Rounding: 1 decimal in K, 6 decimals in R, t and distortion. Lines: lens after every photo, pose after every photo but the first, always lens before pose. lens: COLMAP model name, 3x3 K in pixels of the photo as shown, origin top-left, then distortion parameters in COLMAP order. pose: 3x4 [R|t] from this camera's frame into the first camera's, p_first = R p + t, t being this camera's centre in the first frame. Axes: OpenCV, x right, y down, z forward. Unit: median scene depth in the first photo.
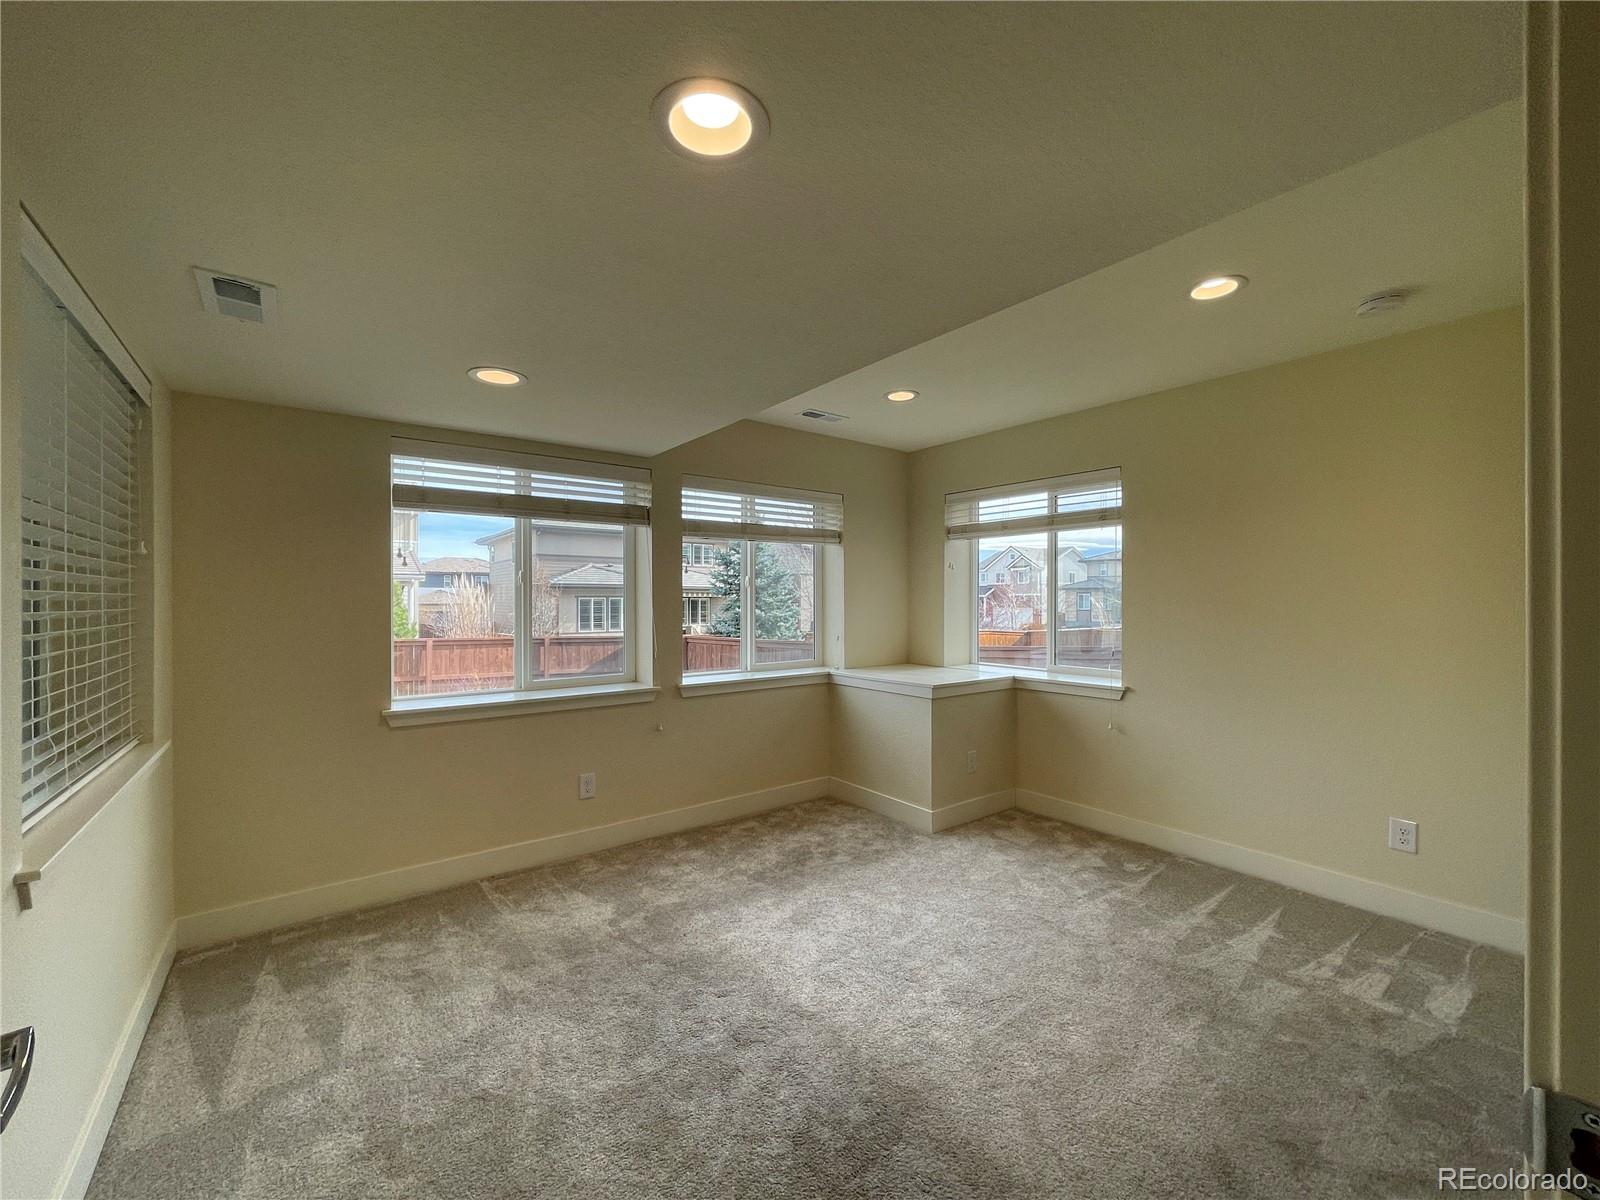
lens RADIAL K [[642.8, 0, 793.2], [0, 642.8, 600.3], [0, 0, 1]] dist [-0.002730, -0.000390]
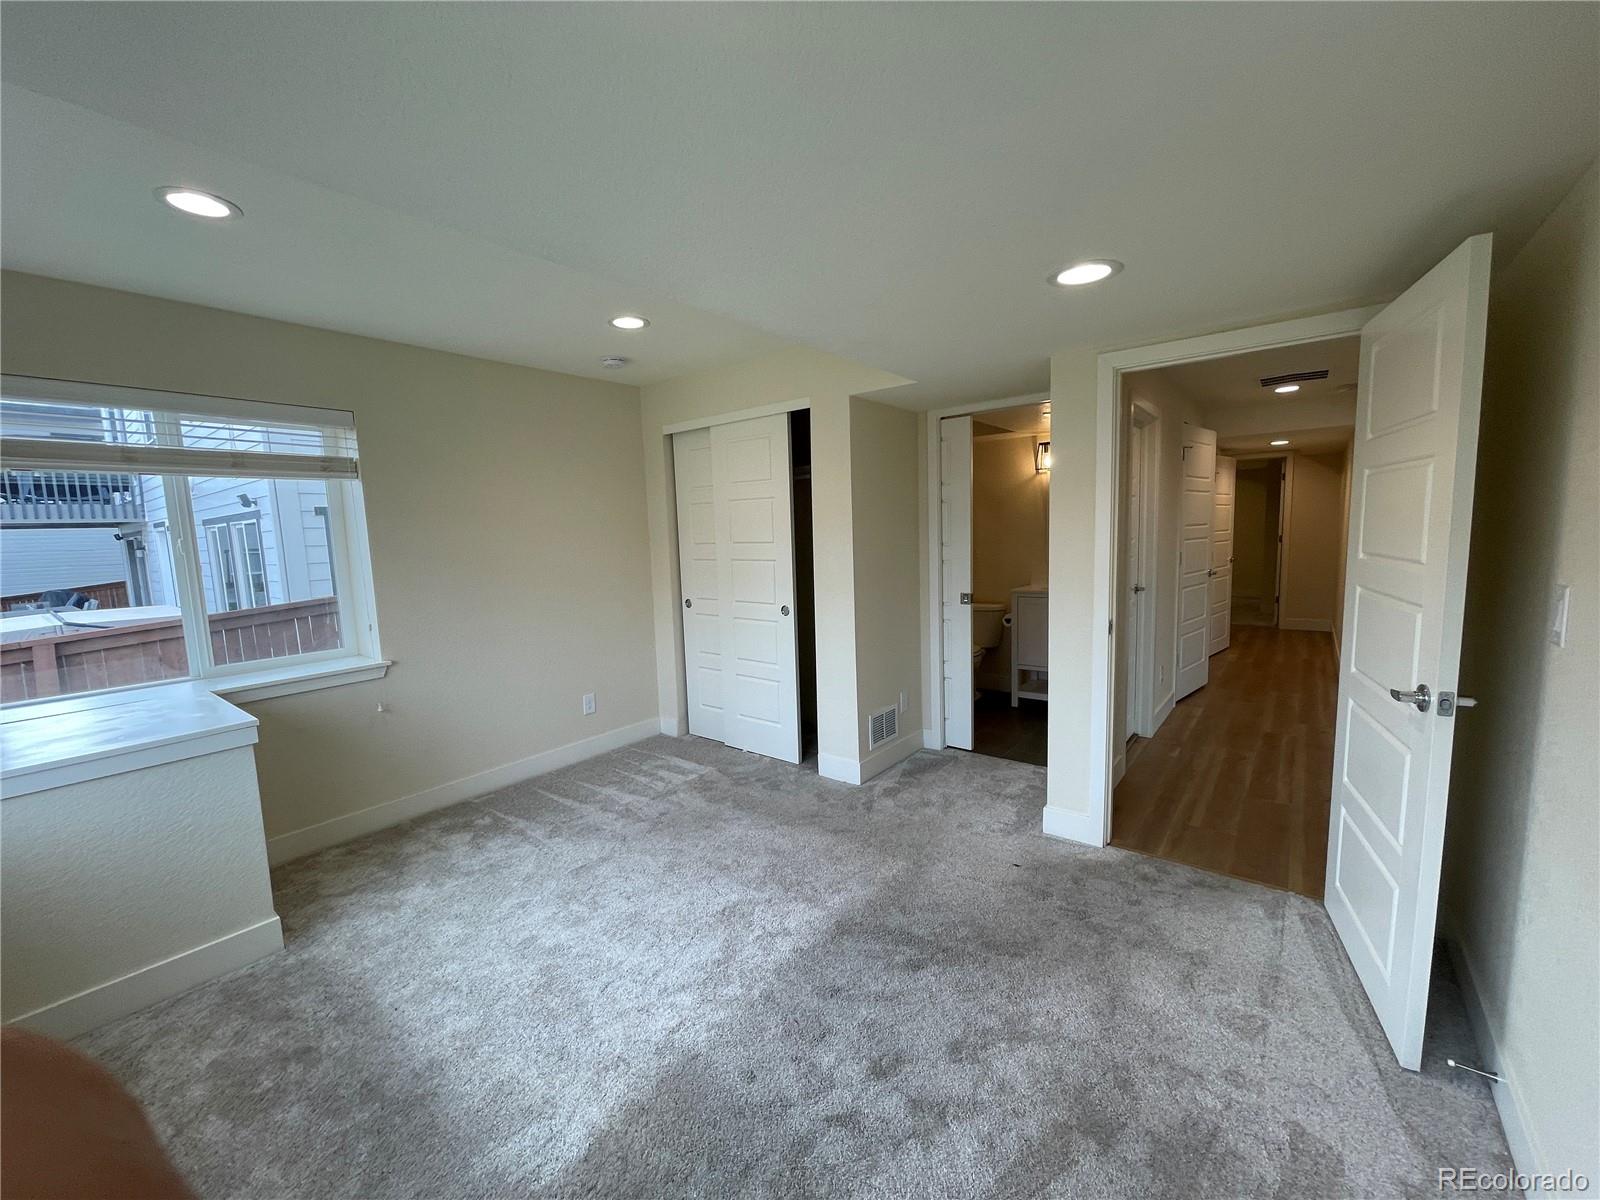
lens RADIAL K [[642.8, 0, 786.5], [0, 642.8, 603.2], [0, 0, 1]] dist [-0.002730, -0.000390]
pose [[-0.245828, -0.097900, 0.964357, -0.595805], [0.039548, 0.993045, 0.110894, -0.029919], [-0.968506, 0.065399, -0.240247, 0.812737]]
